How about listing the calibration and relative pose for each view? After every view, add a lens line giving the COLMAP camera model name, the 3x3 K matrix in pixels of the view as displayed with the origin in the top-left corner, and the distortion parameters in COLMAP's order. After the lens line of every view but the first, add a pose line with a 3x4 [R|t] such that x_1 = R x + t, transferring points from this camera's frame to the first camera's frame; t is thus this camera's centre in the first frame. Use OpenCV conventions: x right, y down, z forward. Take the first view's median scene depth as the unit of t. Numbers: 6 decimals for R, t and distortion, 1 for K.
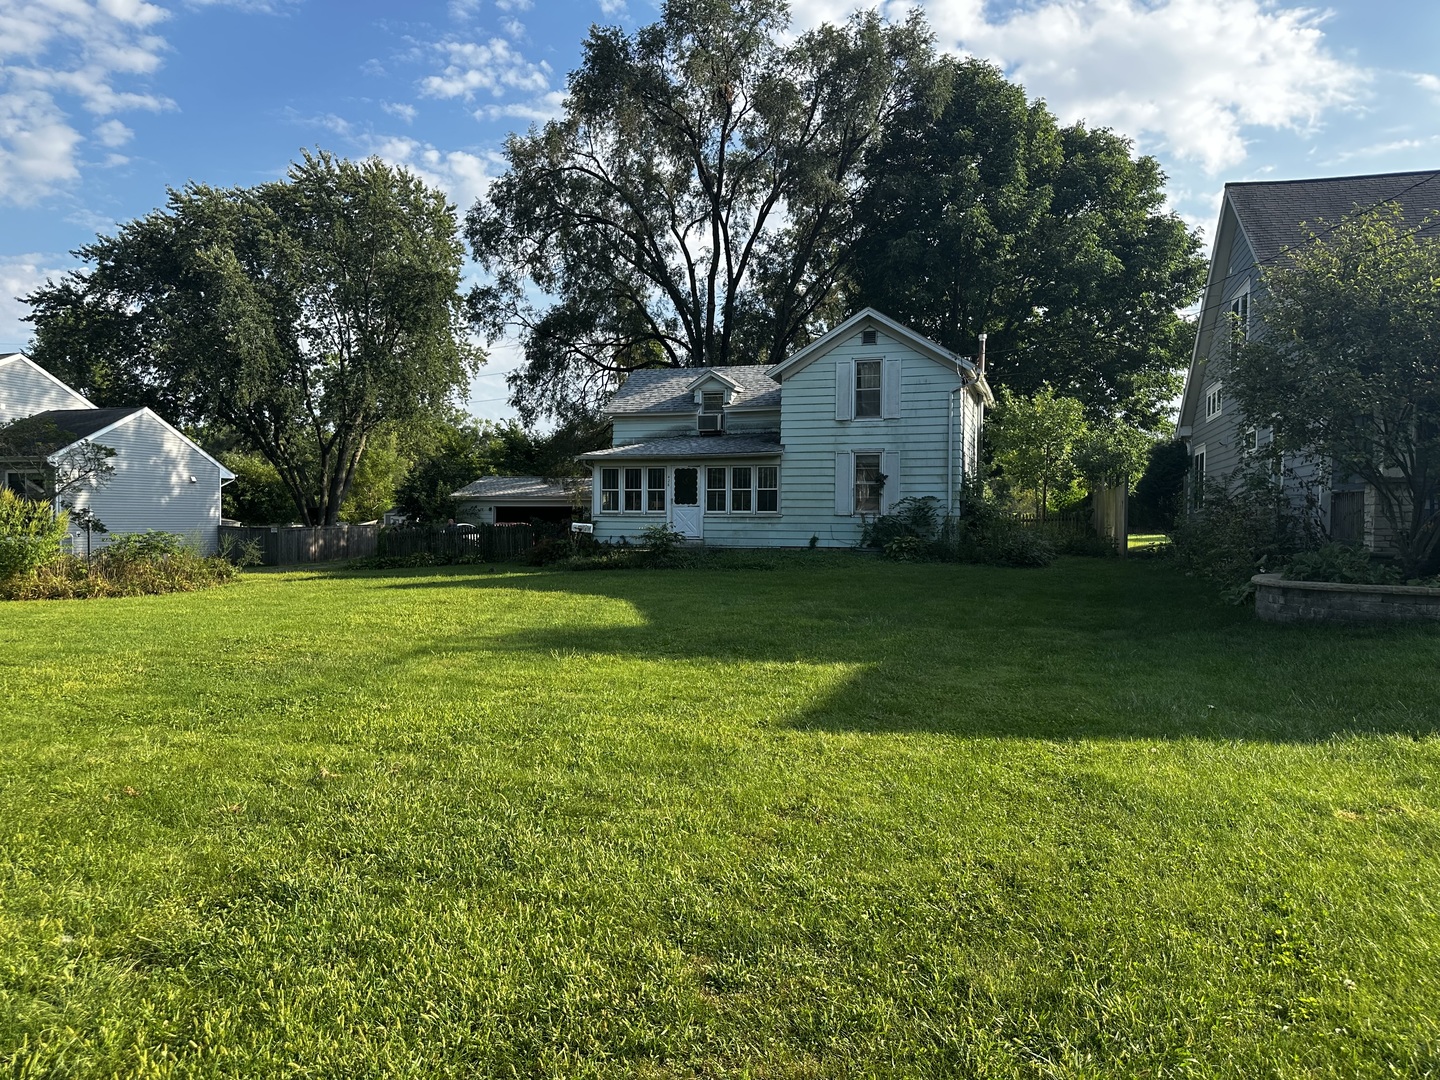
lens RADIAL K [[1016.9, 0, 719.9], [0, 1016.9, 535.8], [0, 0, 1]] dist [0.026003, -0.000117]
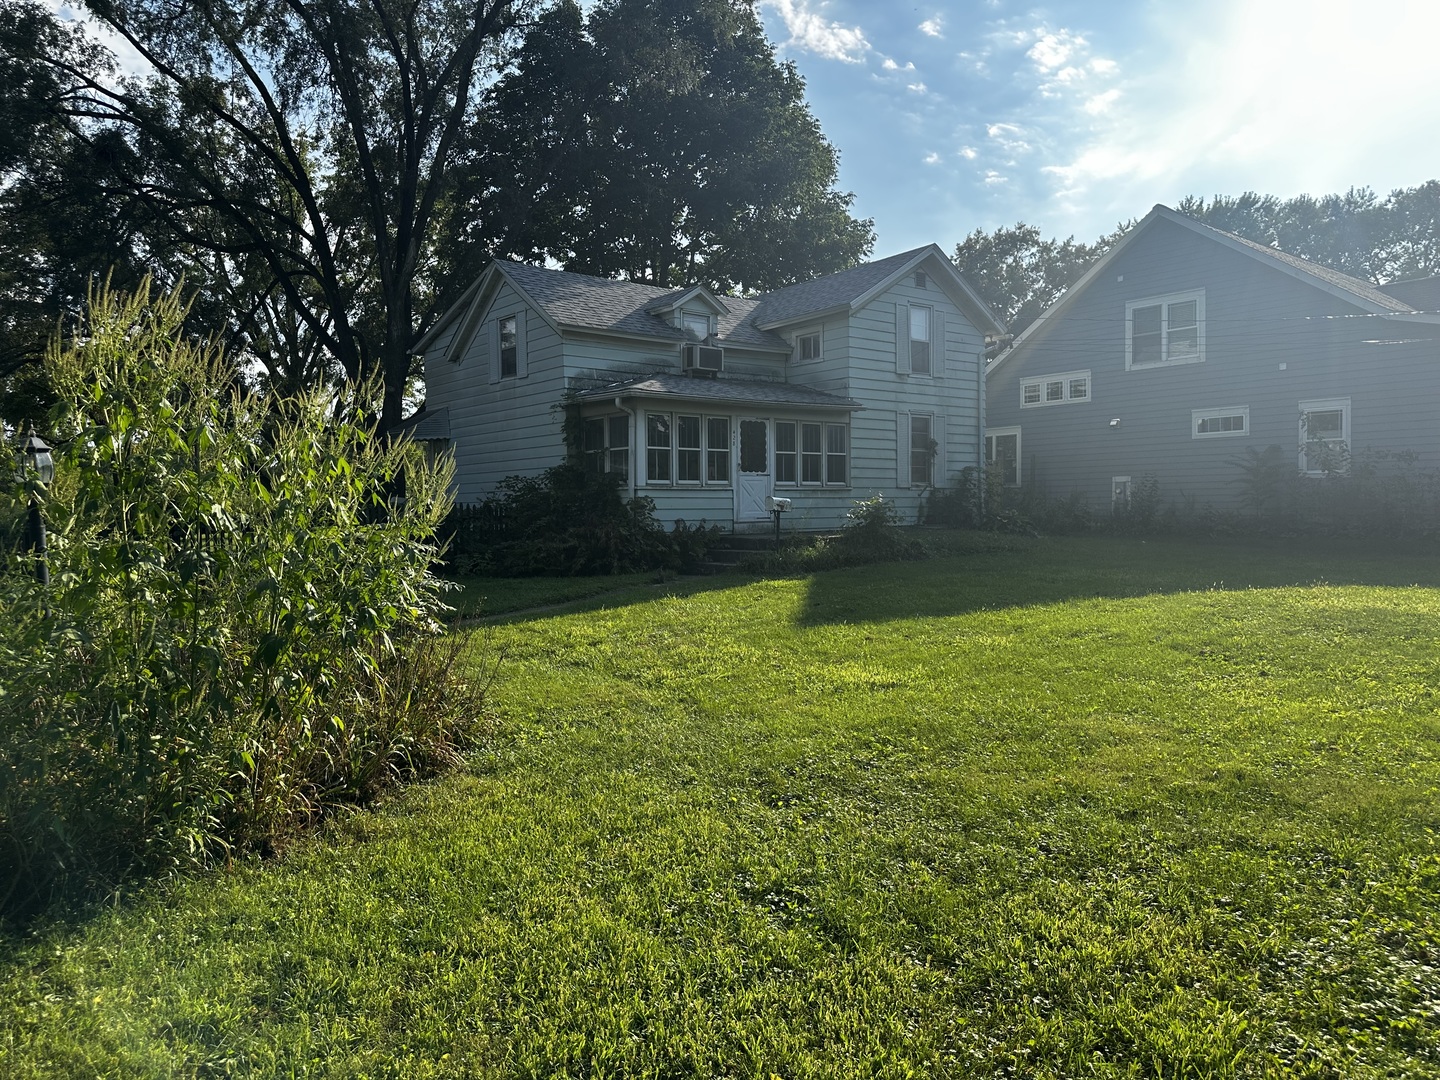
lens RADIAL K [[1016.9, 0, 716.6], [0, 1016.9, 543.4], [0, 0, 1]] dist [0.026003, -0.000117]
pose [[0.550646, -0.040325, 0.833764, -0.664652], [0.027520, 0.999166, 0.030149, -0.003766], [-0.834285, 0.006344, 0.551297, 0.662552]]
